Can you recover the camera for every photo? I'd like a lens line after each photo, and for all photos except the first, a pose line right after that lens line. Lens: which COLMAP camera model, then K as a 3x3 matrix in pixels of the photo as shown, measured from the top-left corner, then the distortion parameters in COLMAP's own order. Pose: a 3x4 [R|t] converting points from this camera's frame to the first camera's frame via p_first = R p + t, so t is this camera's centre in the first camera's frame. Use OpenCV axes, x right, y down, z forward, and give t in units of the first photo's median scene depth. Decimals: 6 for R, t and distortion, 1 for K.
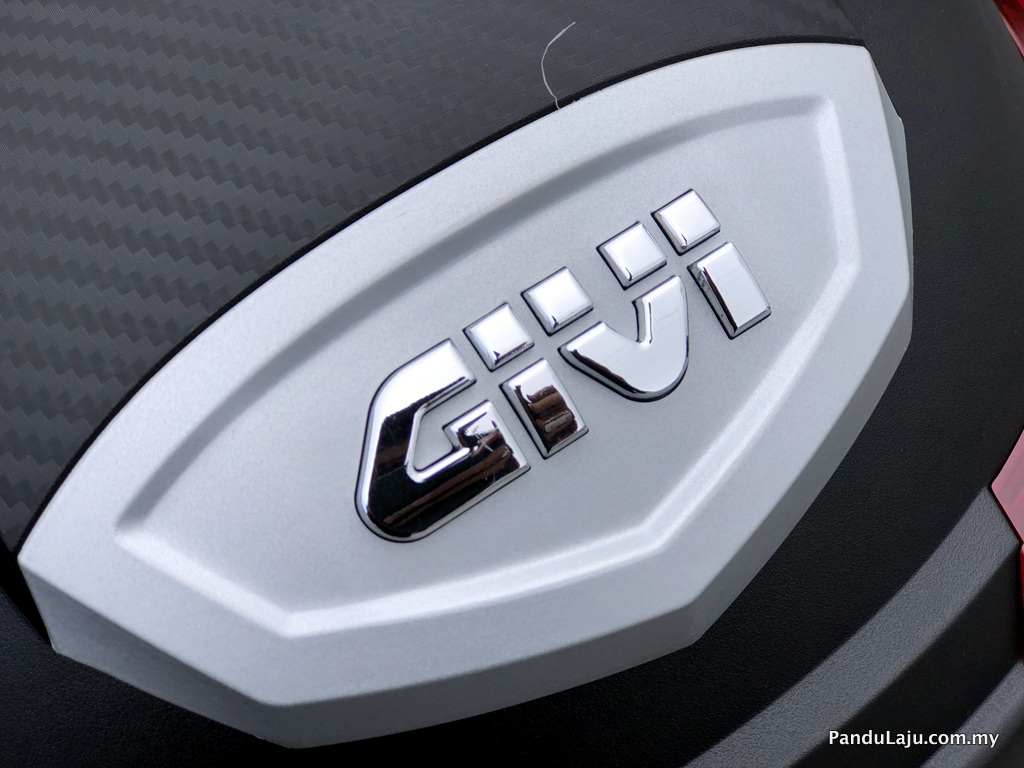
lens RADIAL K [[1645.7, 0, 516.8], [0, 1645.7, 384.8], [0, 0, 1]] dist [0.006205, 0.000000]
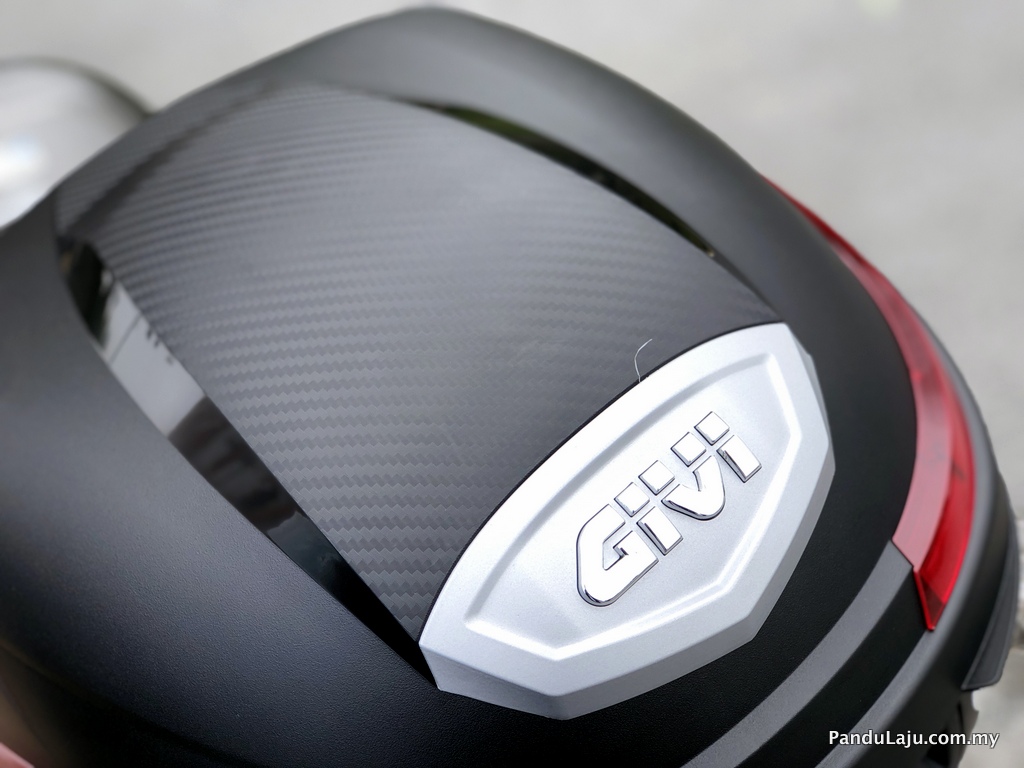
lens RADIAL K [[1645.7, 0, 508.3], [0, 1645.7, 386.7], [0, 0, 1]] dist [0.006205, 0.000000]
pose [[0.987663, -0.155140, 0.021277, -0.179685], [0.156534, 0.981836, -0.107212, 0.027505], [-0.004258, 0.109220, 0.994008, -1.011140]]
